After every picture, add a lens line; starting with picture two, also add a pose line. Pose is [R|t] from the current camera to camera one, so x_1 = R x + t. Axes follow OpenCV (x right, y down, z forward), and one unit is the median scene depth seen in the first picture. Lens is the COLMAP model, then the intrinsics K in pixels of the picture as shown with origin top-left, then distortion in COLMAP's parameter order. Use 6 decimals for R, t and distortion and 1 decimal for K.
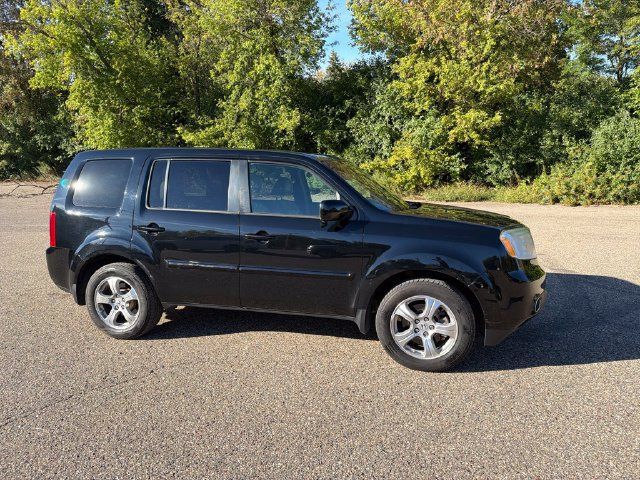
lens RADIAL K [[452.3, 0, 322.0], [0, 452.3, 245.4], [0, 0, 1]] dist [0.026880, -0.033215]
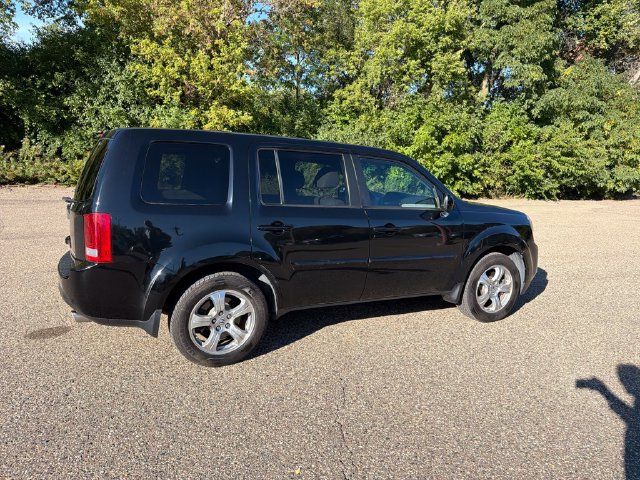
lens RADIAL K [[452.3, 0, 325.8], [0, 452.3, 242.6], [0, 0, 1]] dist [0.026880, -0.033215]
pose [[0.742017, -0.074327, 0.666248, -0.182165], [0.066641, 0.997090, 0.037016, -0.006946], [-0.667060, 0.016933, 0.744811, 0.058615]]
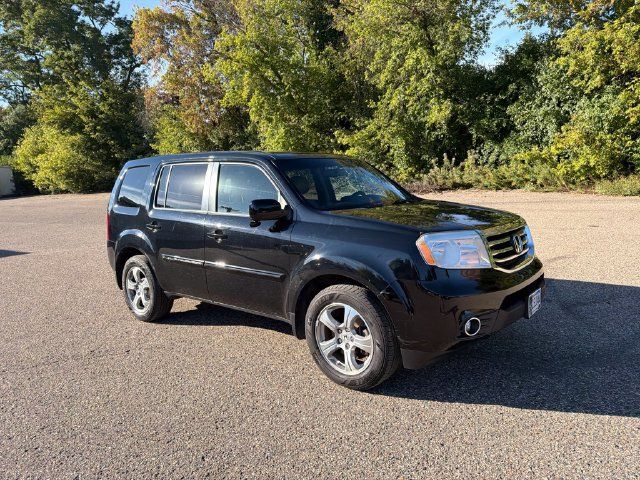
lens RADIAL K [[452.3, 0, 317.1], [0, 452.3, 239.2], [0, 0, 1]] dist [0.026880, -0.033215]
pose [[0.910764, 0.020833, -0.412400, 0.096356], [-0.024169, 0.999704, -0.002875, -0.002307], [0.412218, 0.012586, 0.910998, 0.027143]]
